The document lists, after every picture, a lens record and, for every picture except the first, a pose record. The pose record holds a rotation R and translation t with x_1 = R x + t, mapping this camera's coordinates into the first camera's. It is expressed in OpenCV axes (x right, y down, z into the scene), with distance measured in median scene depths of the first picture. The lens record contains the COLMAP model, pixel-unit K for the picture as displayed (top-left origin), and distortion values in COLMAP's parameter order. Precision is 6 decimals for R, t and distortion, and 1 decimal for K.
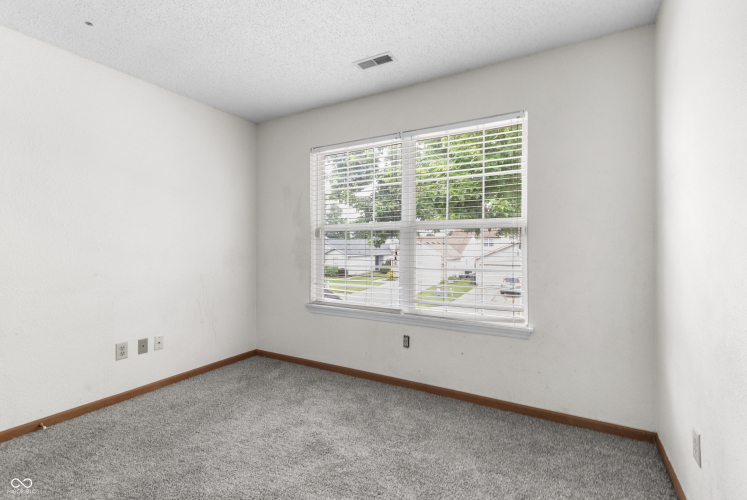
lens RADIAL K [[348.0, 0, 371.0], [0, 348.0, 249.1], [0, 0, 1]] dist [0.011537, 0.000070]
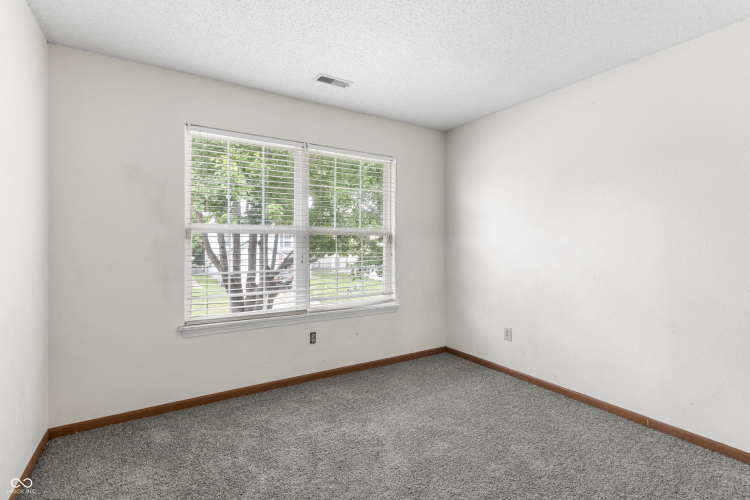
lens RADIAL K [[349.4, 0, 371.0], [0, 349.4, 246.0], [0, 0, 1]] dist [0.011537, 0.000070]
pose [[0.476813, -0.006273, 0.878982, -0.777970], [0.003369, 0.999980, 0.005309, -0.026411], [-0.878998, 0.000430, 0.476825, 0.326413]]
